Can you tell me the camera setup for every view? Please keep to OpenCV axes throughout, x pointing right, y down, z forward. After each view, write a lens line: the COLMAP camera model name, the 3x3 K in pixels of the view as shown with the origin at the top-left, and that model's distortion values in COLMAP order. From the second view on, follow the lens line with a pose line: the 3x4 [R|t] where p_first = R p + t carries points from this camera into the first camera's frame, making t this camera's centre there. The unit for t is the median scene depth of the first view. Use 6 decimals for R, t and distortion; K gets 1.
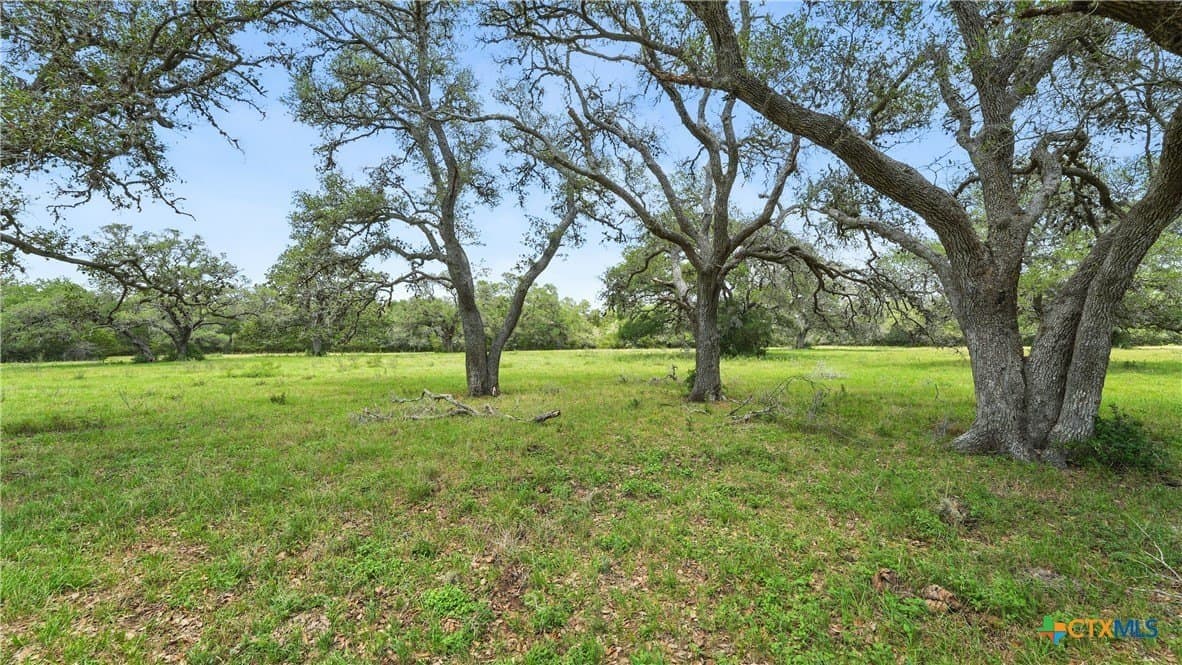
lens RADIAL K [[495.0, 0, 591.0], [0, 495.0, 332.5], [0, 0, 1]] dist [-0.002546, 0.000495]
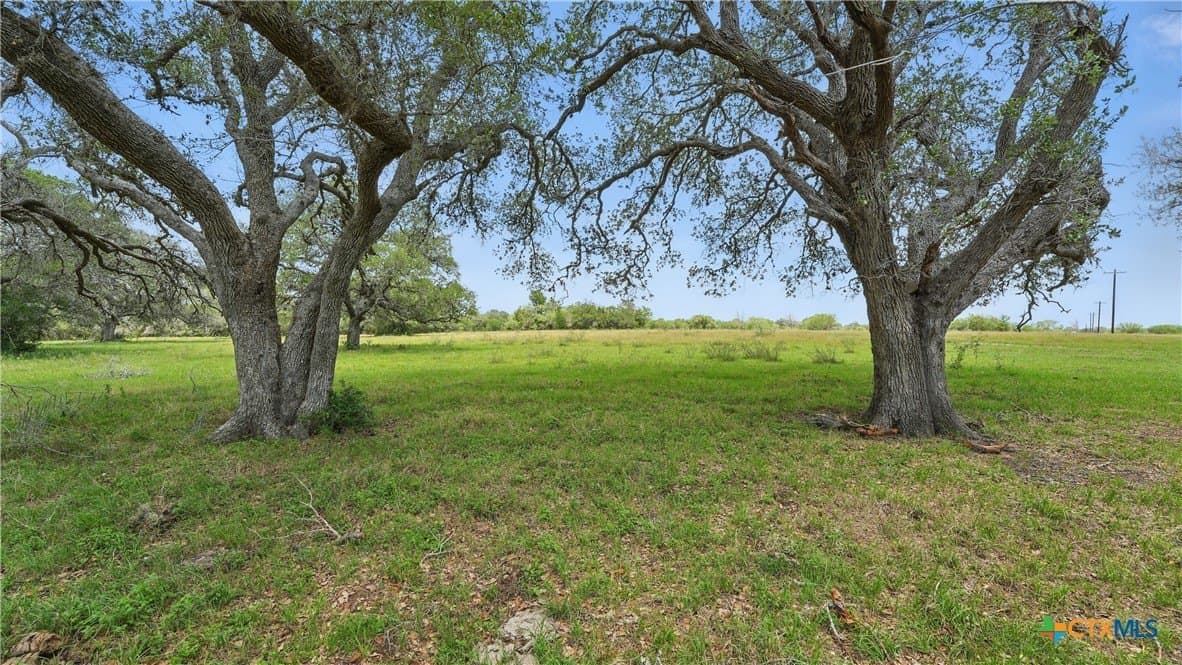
lens RADIAL K [[482.7, 0, 591.0], [0, 482.7, 332.5], [0, 0, 1]] dist [0.000271, 0.000050]
pose [[0.404068, -0.008671, 0.914688, 0.169848], [-0.009912, 0.999855, 0.013857, 0.002106], [-0.914675, -0.014666, 0.403923, -0.066529]]
